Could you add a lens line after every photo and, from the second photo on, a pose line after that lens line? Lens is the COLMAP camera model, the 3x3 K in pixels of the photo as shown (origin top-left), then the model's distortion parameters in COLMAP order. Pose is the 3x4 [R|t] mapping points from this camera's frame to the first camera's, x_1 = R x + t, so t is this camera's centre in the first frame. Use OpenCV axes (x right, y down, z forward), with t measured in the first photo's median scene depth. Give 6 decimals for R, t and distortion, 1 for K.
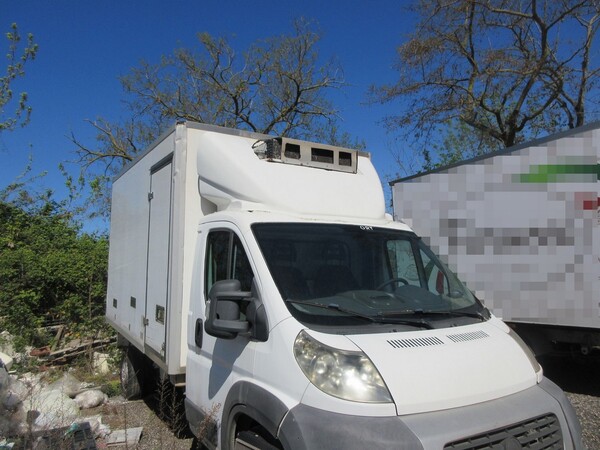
lens RADIAL K [[442.8, 0, 303.5], [0, 442.8, 225.3], [0, 0, 1]] dist [0.001450, 0.001414]
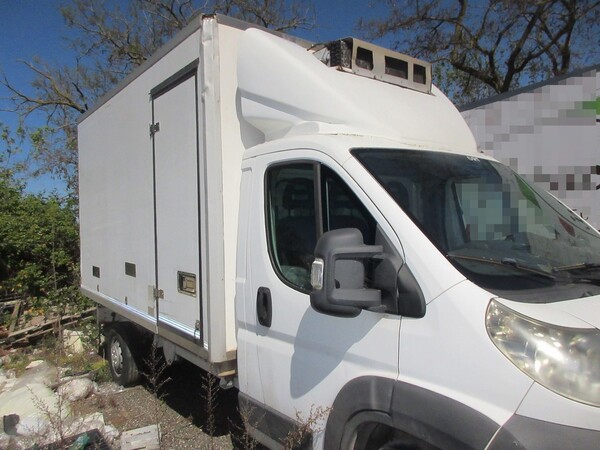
lens RADIAL K [[442.8, 0, 301.1], [0, 442.8, 225.9], [0, 0, 1]] dist [0.001450, 0.001414]
pose [[0.993184, -0.031033, 0.112352, -0.184534], [0.020761, 0.995591, 0.091469, 0.034224], [-0.114695, -0.088513, 0.989450, 0.212507]]
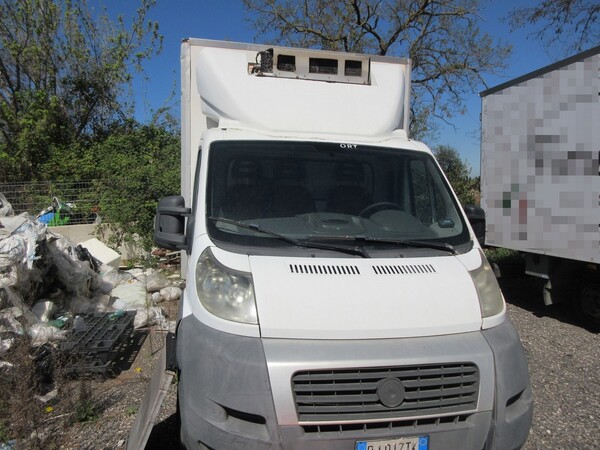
lens RADIAL K [[442.8, 0, 306.3], [0, 442.8, 224.8], [0, 0, 1]] dist [0.001450, 0.001414]
pose [[0.939946, 0.058233, -0.336319, 0.291510], [0.002894, 0.983944, 0.178456, 0.002044], [0.341311, -0.168712, 0.924685, 0.074180]]
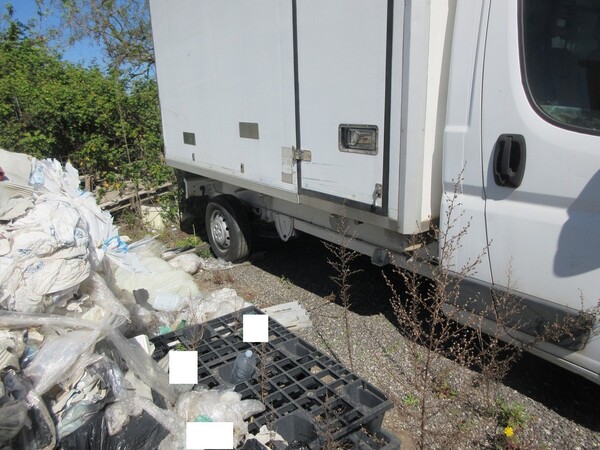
lens RADIAL K [[442.8, 0, 302.0], [0, 442.8, 225.2], [0, 0, 1]] dist [0.001450, 0.001414]
pose [[0.997342, -0.048959, 0.053960, -0.378259], [0.027829, 0.940411, 0.338900, 0.093090], [-0.067336, -0.336498, 0.939274, 0.357131]]
